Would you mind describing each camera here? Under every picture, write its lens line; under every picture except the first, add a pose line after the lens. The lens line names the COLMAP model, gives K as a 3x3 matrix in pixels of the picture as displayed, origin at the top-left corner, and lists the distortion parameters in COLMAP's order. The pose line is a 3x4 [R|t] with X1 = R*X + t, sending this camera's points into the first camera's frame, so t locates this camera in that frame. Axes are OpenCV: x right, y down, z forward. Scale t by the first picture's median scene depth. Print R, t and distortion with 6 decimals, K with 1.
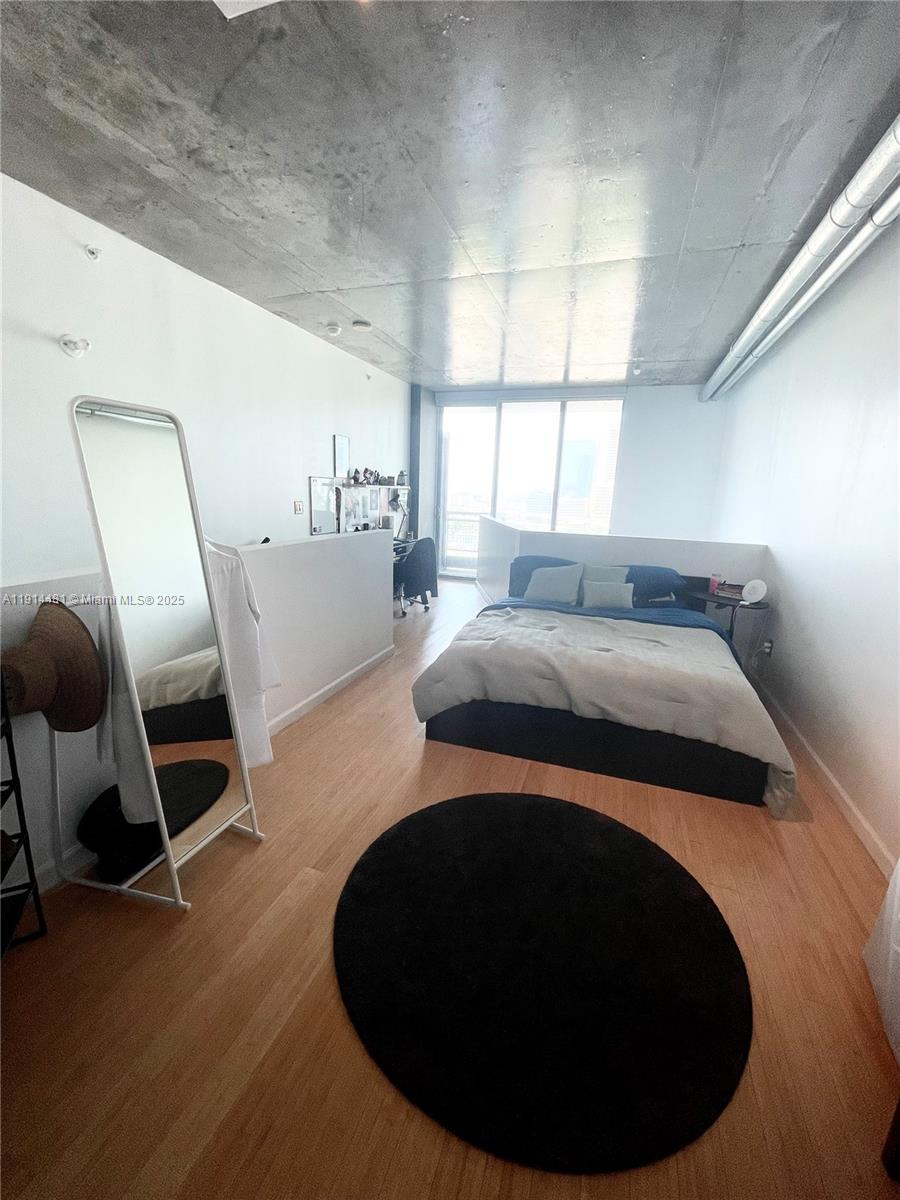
lens RADIAL K [[486.4, 0, 448.3], [0, 486.4, 602.1], [0, 0, 1]] dist [-0.000424, -0.000518]
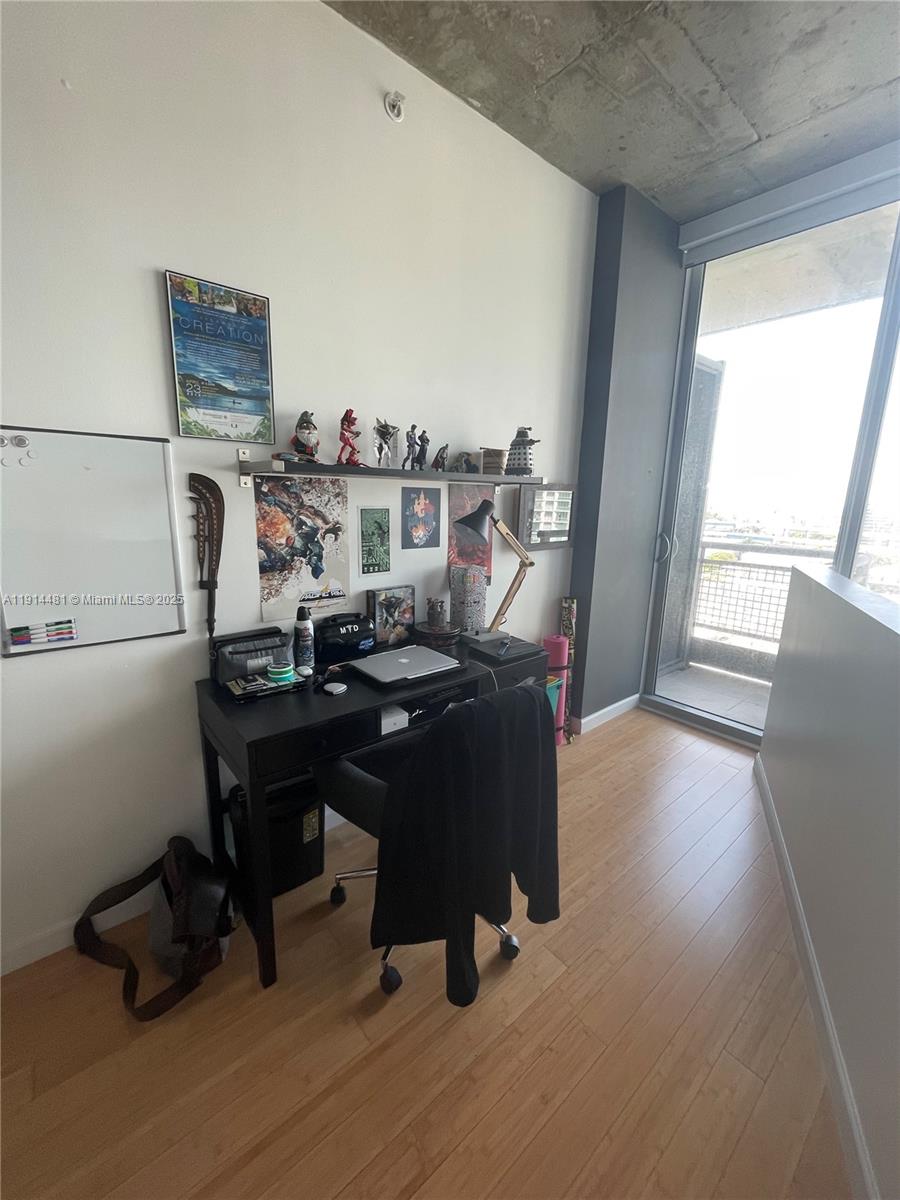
lens RADIAL K [[486.4, 0, 448.3], [0, 486.4, 602.1], [0, 0, 1]] dist [-0.000424, -0.000518]
pose [[0.856723, 0.084696, -0.508776, 0.041556], [-0.103098, 0.994639, -0.008028, -0.162843], [0.505368, 0.059332, 0.860862, 0.777177]]
